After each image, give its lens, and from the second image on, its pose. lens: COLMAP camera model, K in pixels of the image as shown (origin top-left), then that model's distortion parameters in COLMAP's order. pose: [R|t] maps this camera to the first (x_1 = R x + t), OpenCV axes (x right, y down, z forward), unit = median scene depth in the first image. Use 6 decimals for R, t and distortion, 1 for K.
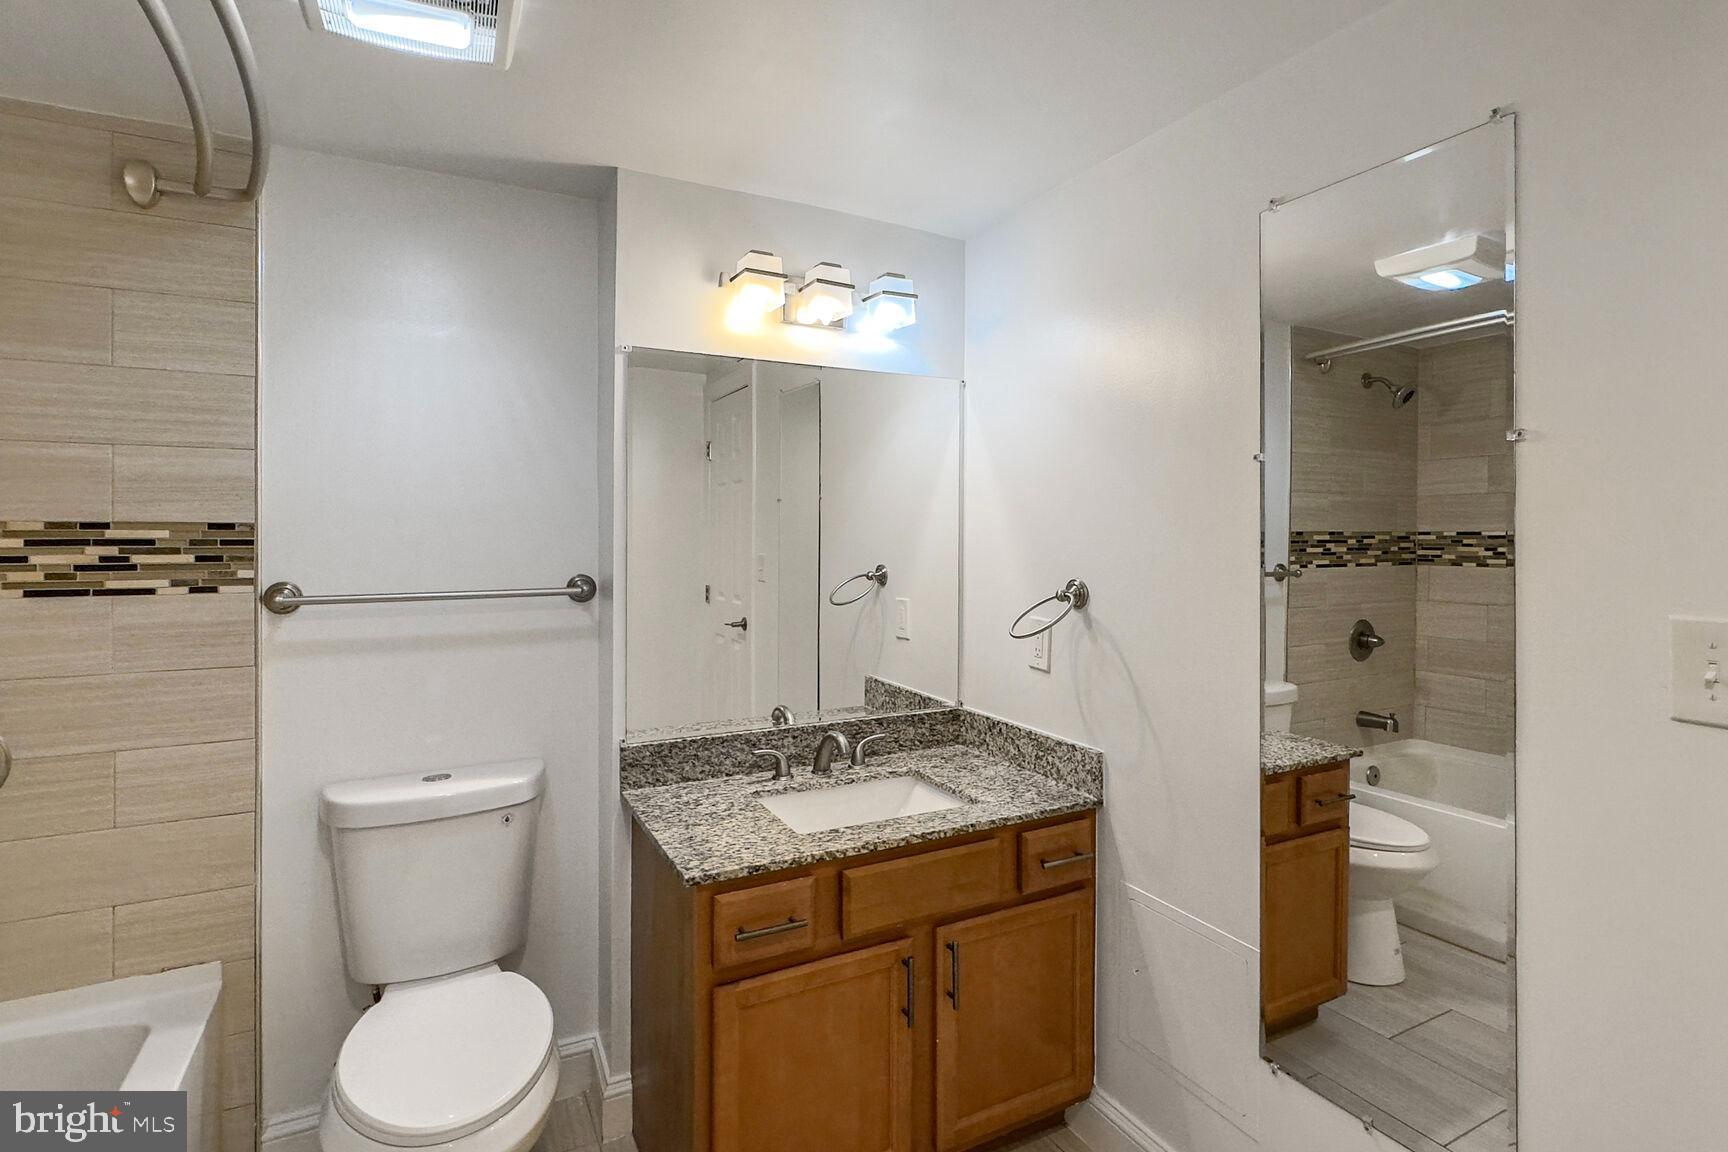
lens RADIAL K [[844.7, 0, 874.0], [0, 844.7, 548.5], [0, 0, 1]] dist [-0.001347, 0.000098]
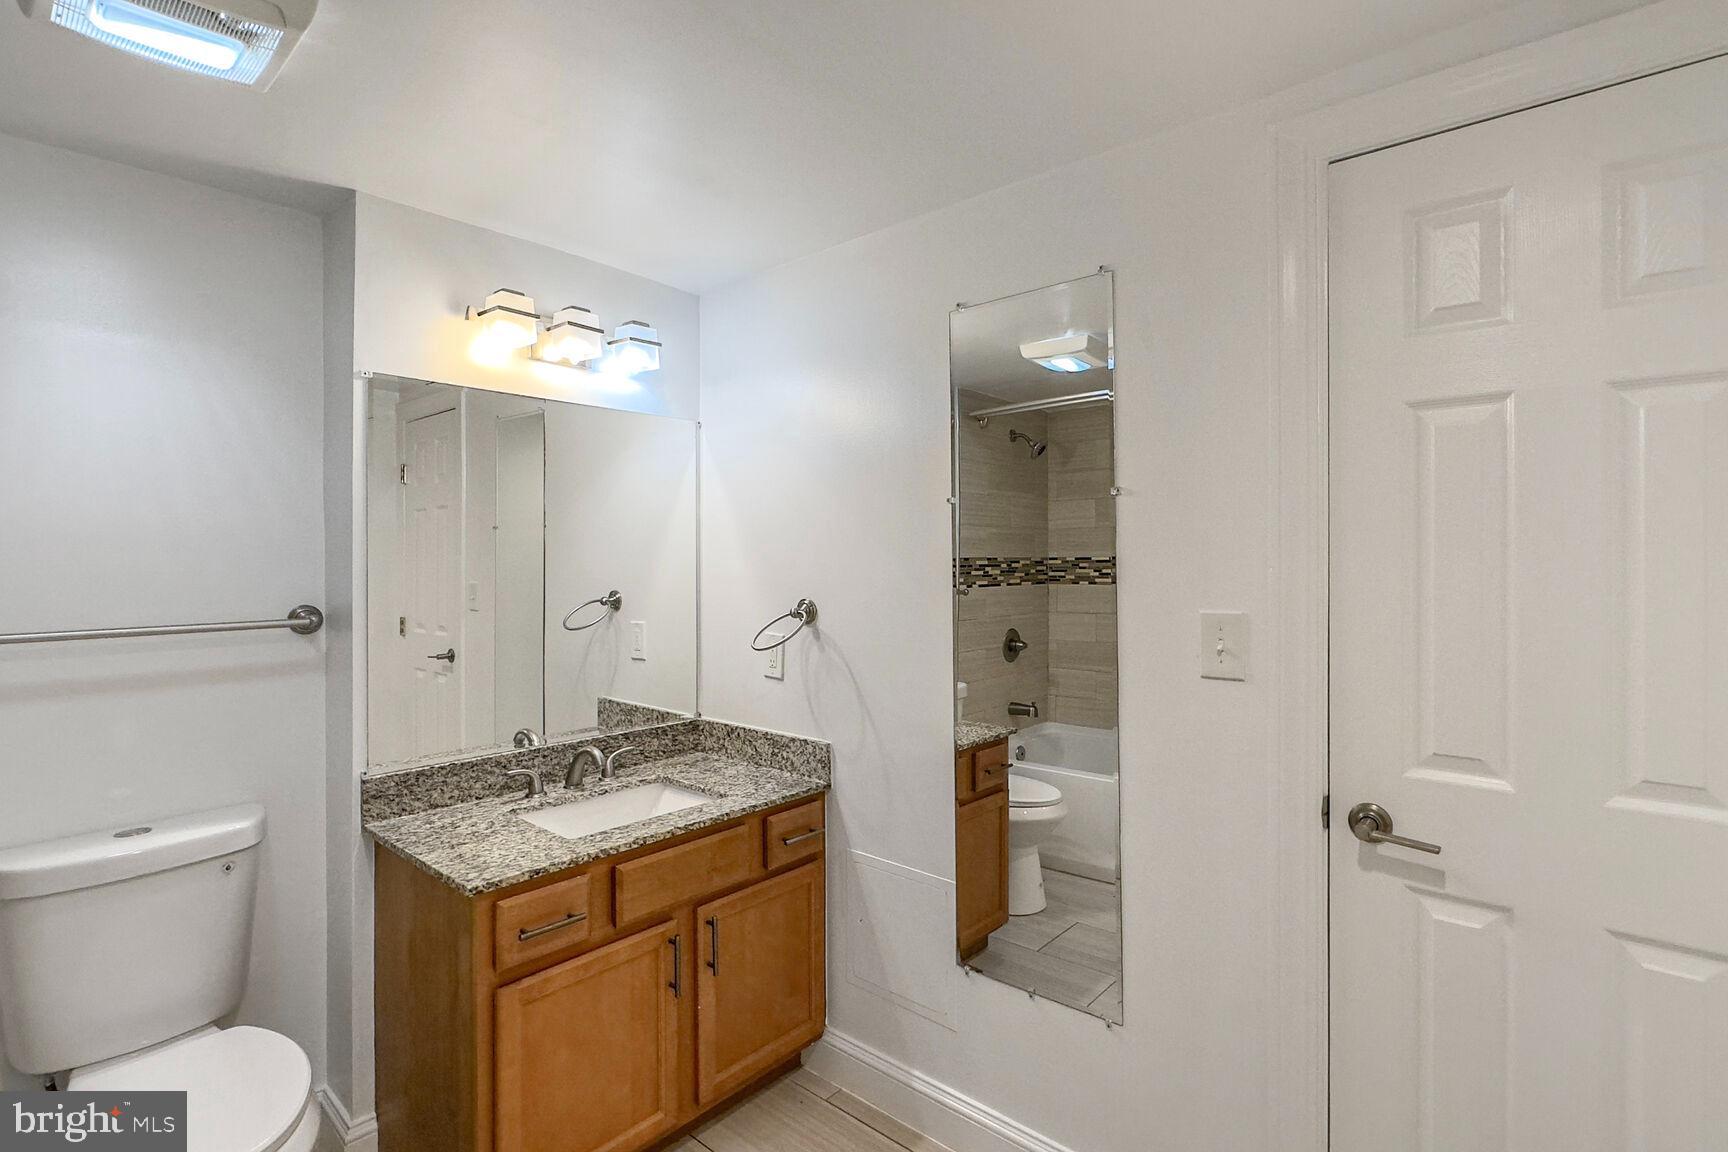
lens RADIAL K [[830.5, 0, 871.9], [0, 830.5, 571.5], [0, 0, 1]] dist [-0.000269, -0.000677]
pose [[0.932581, -0.009404, 0.360839, -0.088769], [0.011022, 0.999936, -0.002428, 0.002029], [-0.360793, 0.006241, 0.932625, -0.108130]]
